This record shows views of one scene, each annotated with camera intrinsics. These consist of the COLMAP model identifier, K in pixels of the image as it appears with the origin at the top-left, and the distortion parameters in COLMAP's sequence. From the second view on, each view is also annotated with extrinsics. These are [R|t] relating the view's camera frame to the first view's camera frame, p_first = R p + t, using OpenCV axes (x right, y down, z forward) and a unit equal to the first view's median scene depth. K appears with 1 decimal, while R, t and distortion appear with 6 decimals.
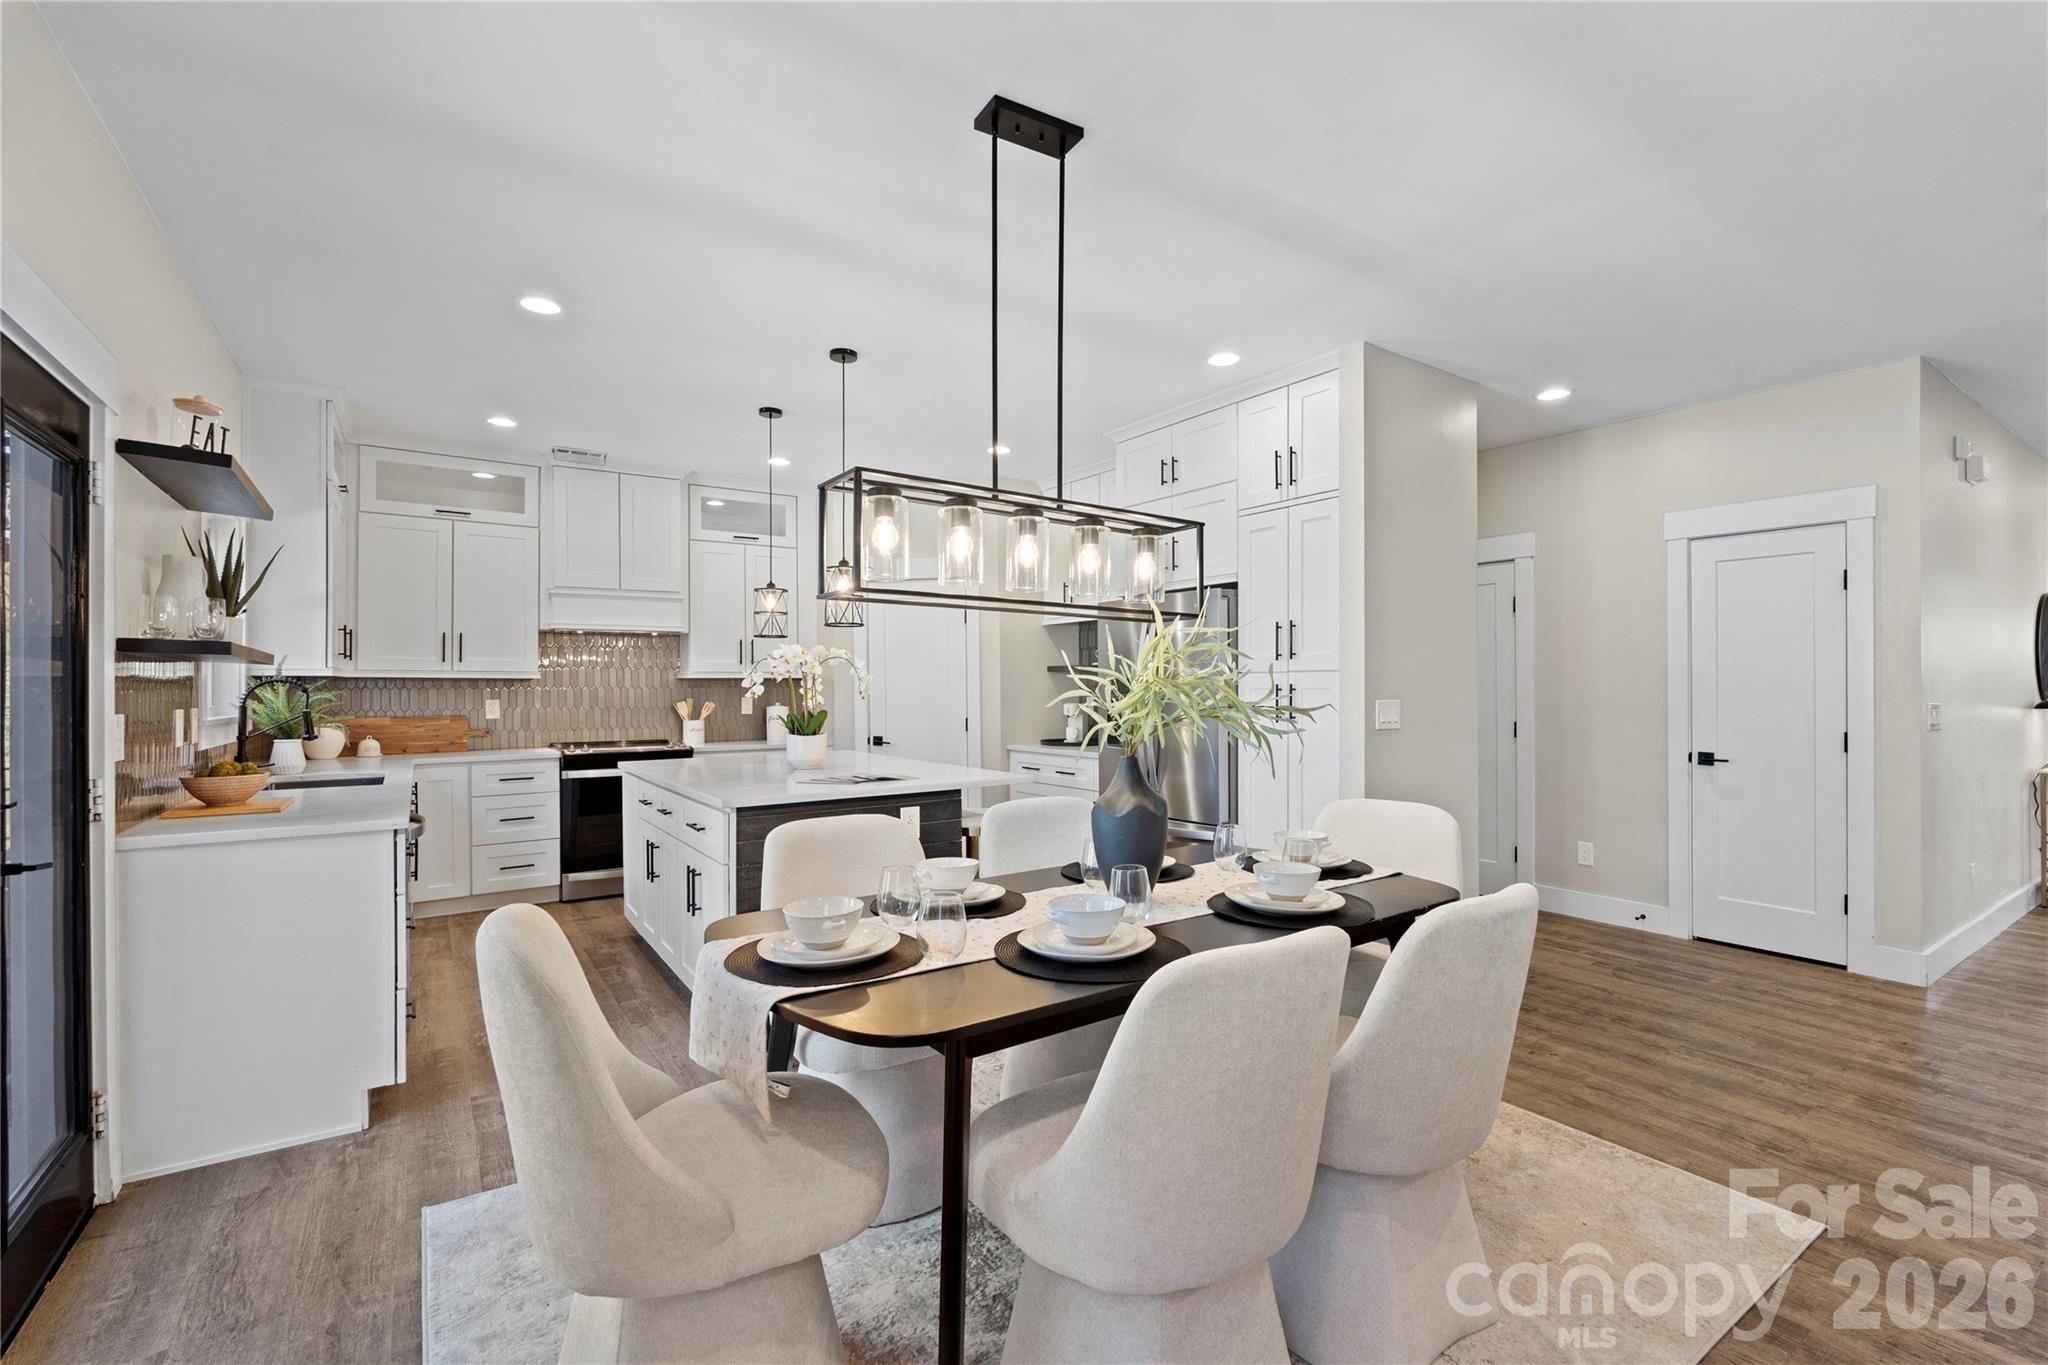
lens RADIAL K [[911.3, 0, 1045.1], [0, 911.3, 686.3], [0, 0, 1]] dist [0.000510, 0.000089]
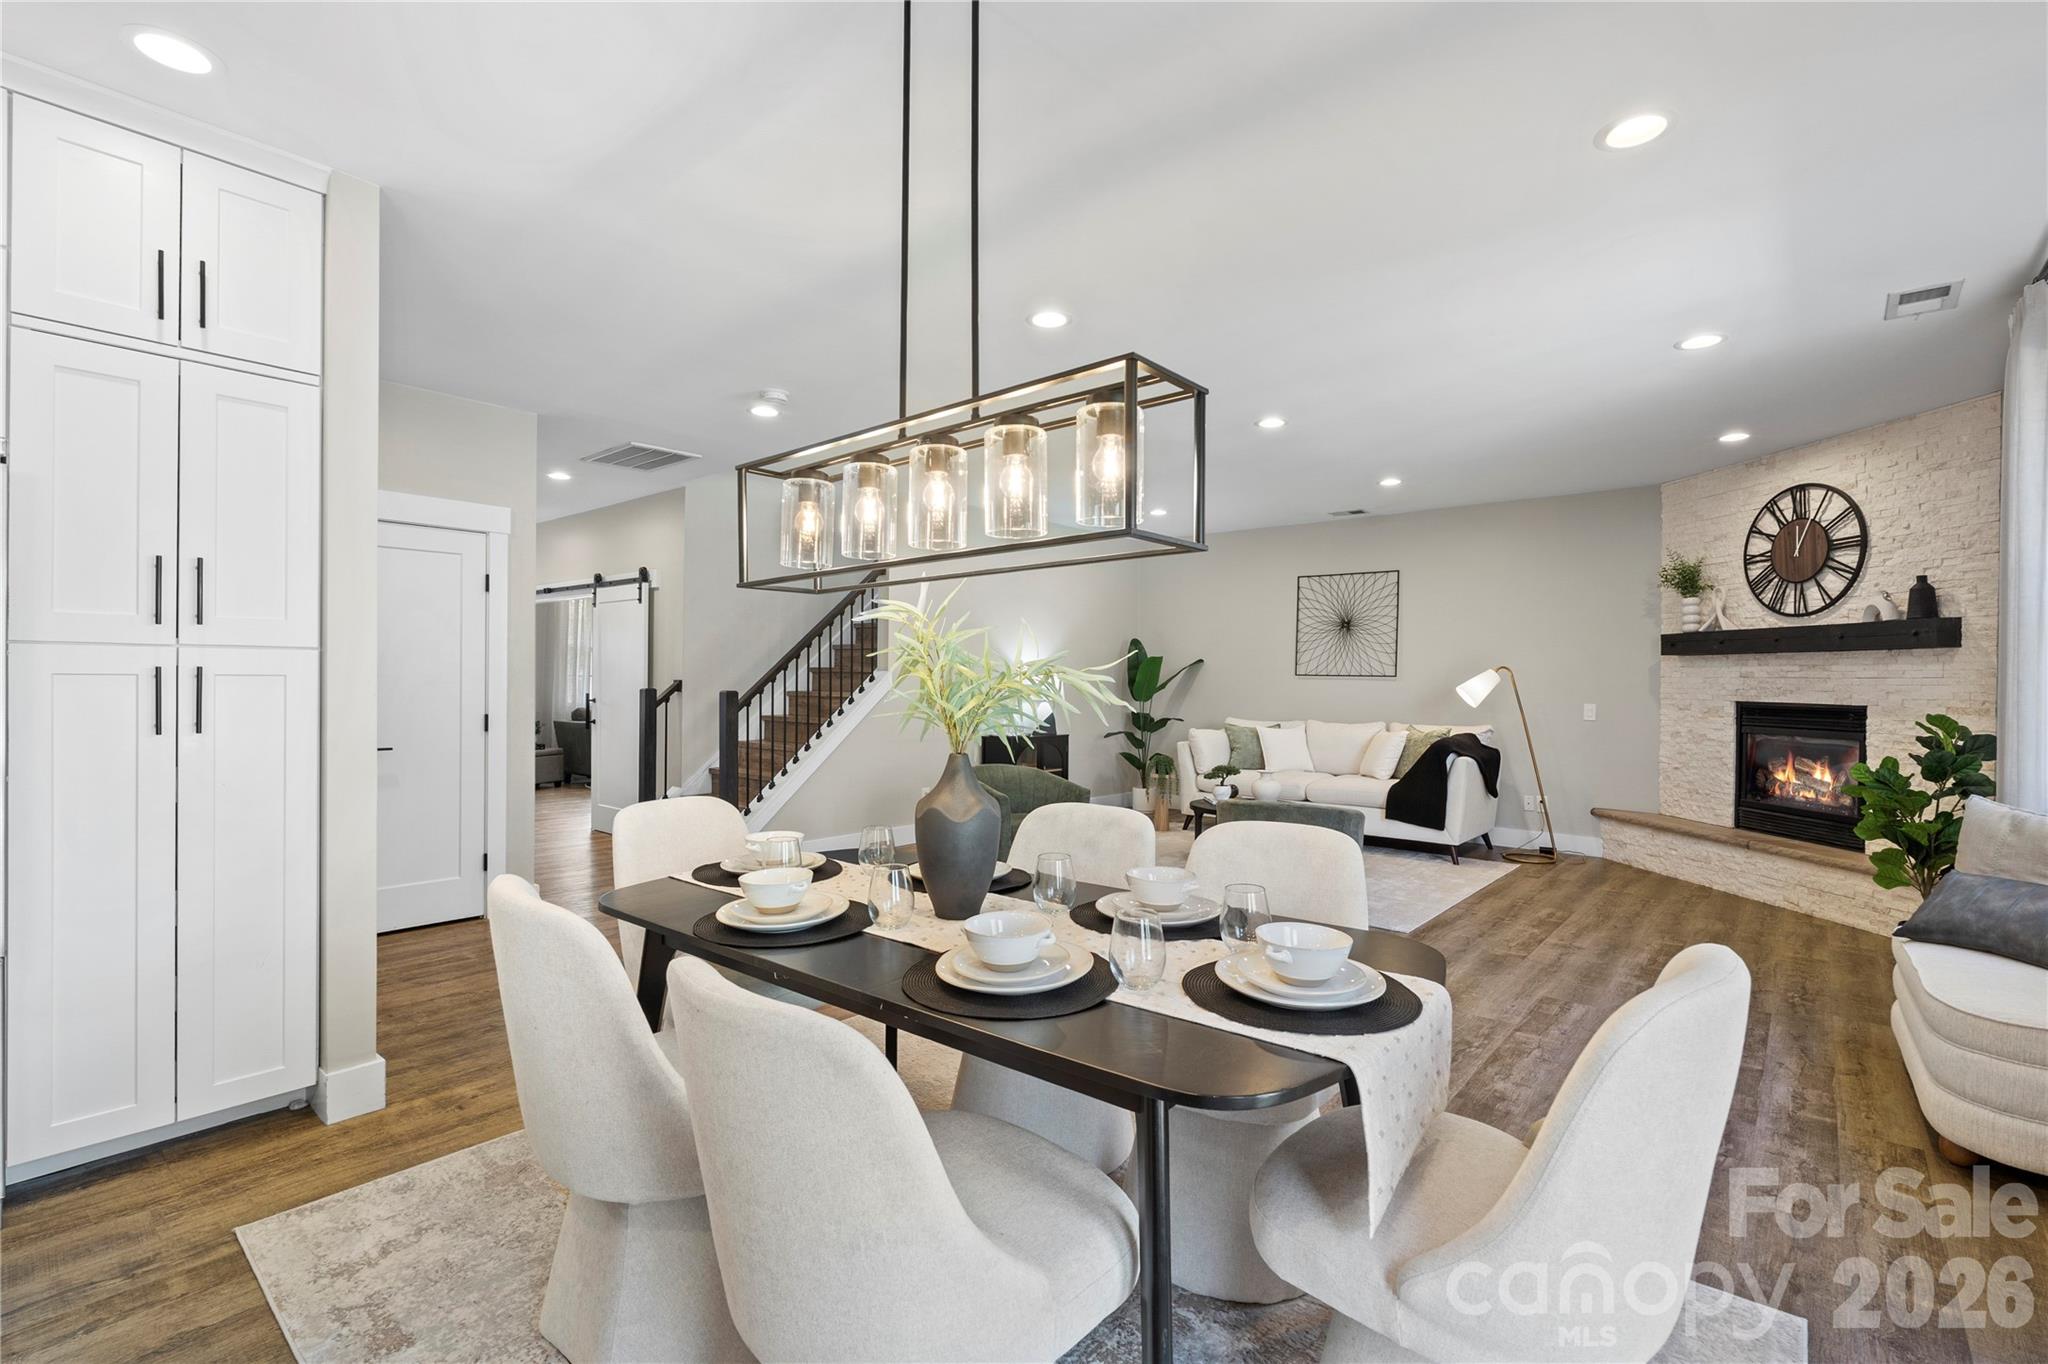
lens RADIAL K [[911.3, 0, 1038.8], [0, 911.3, 677.0], [0, 0, 1]] dist [0.000510, 0.000089]
pose [[-0.253760, 0.003025, 0.967262, -0.347740], [0.000904, 0.999995, -0.002890, 0.006128], [-0.967267, 0.000141, -0.253762, 0.502633]]
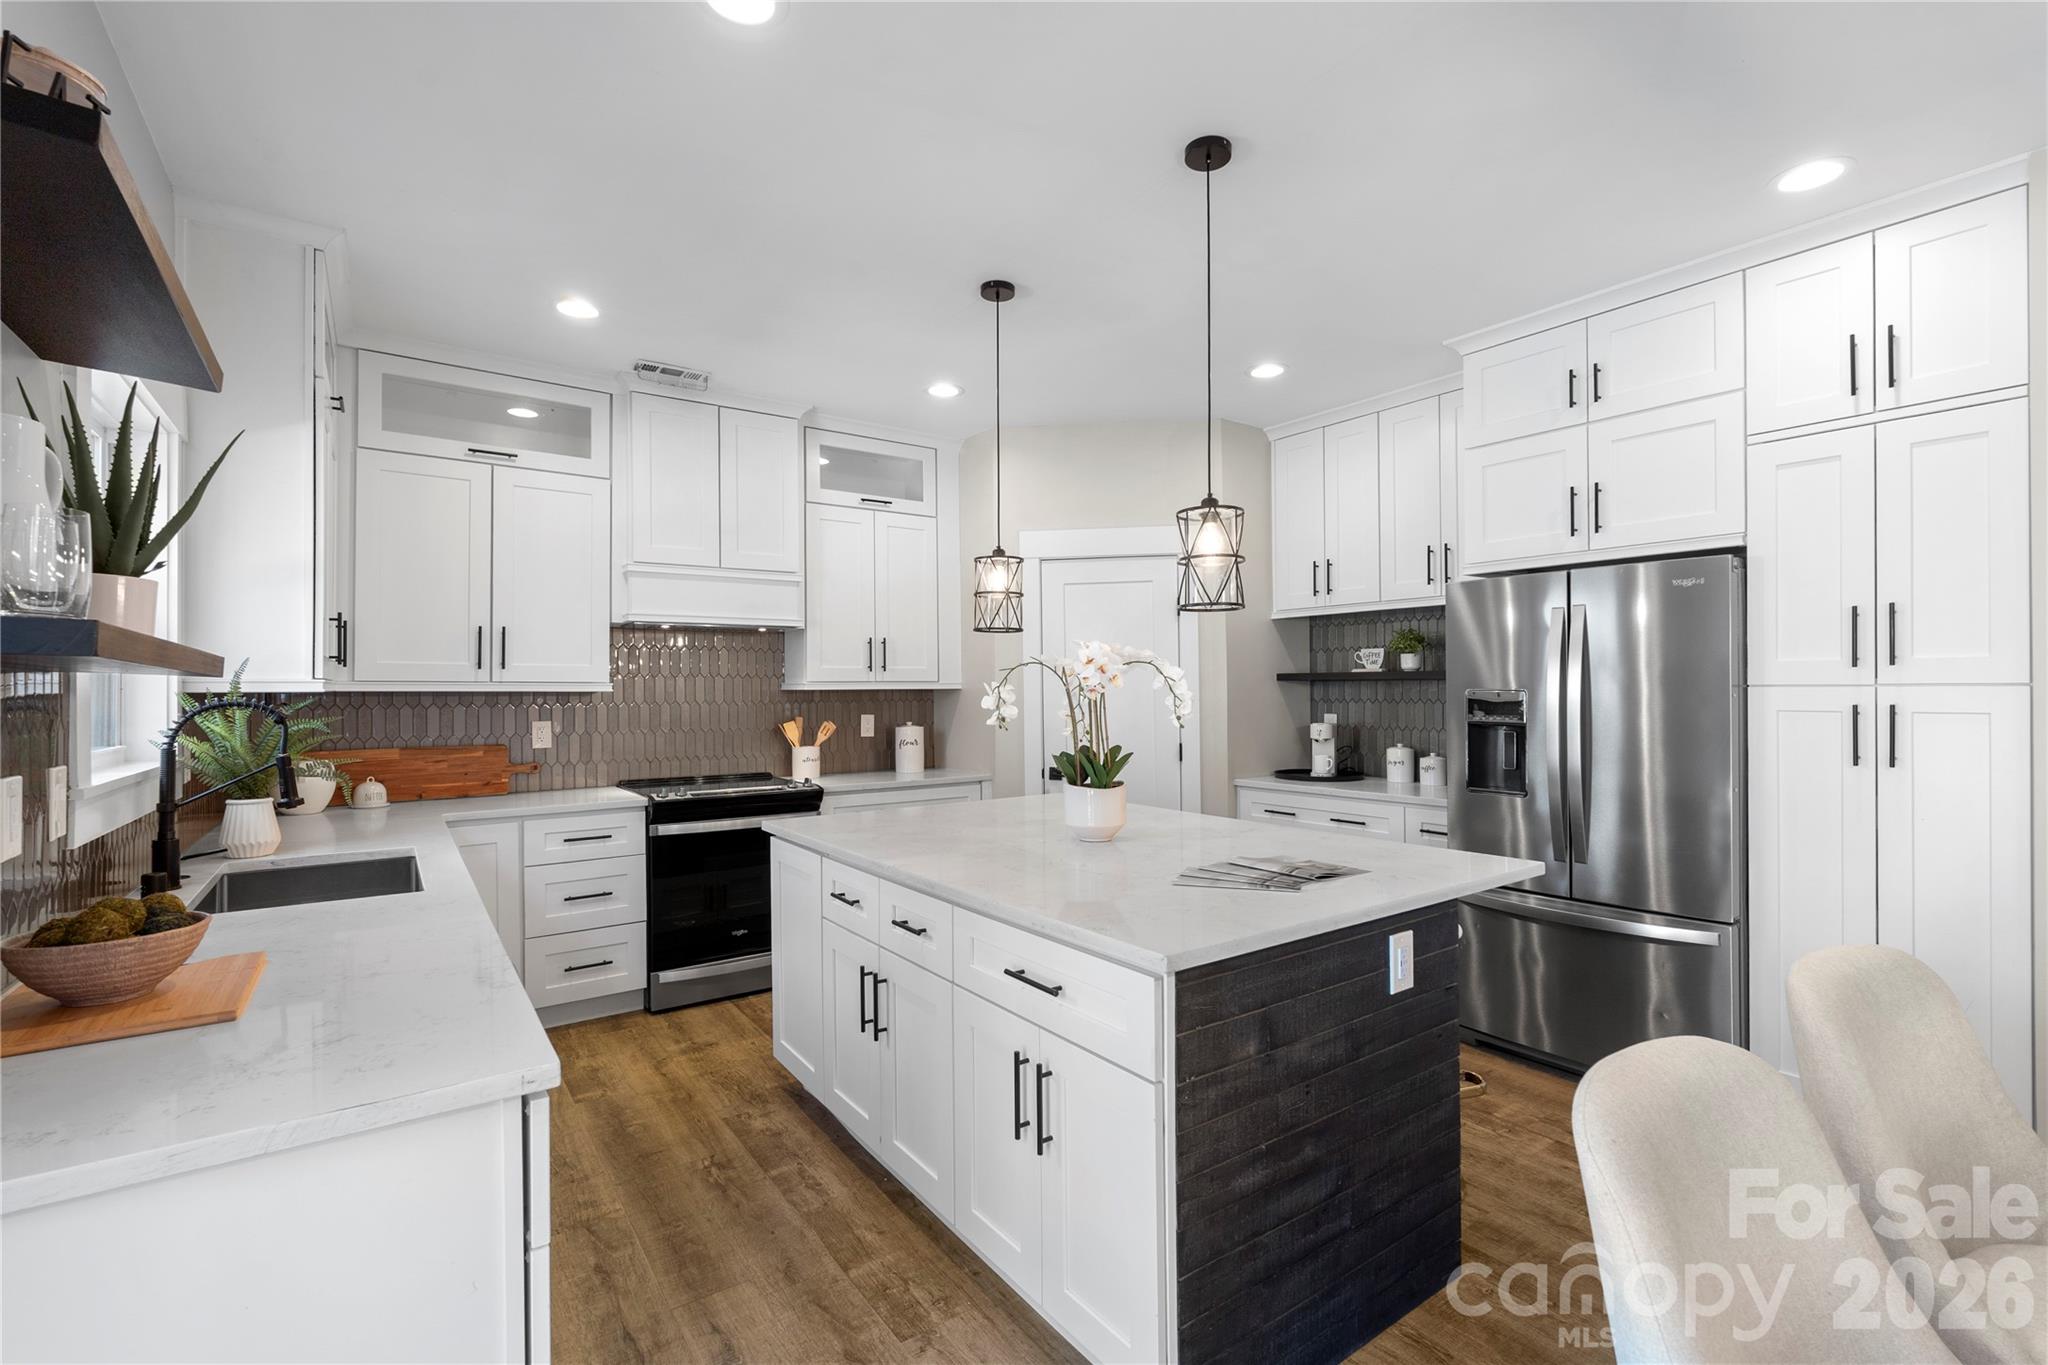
lens RADIAL K [[911.3, 0, 1043.3], [0, 911.3, 688.5], [0, 0, 1]] dist [0.000510, 0.000089]
pose [[0.999689, -0.001532, 0.024894, -0.261732], [0.001603, 0.999995, -0.002817, -0.009706], [-0.024889, 0.002856, 0.999686, 0.312946]]
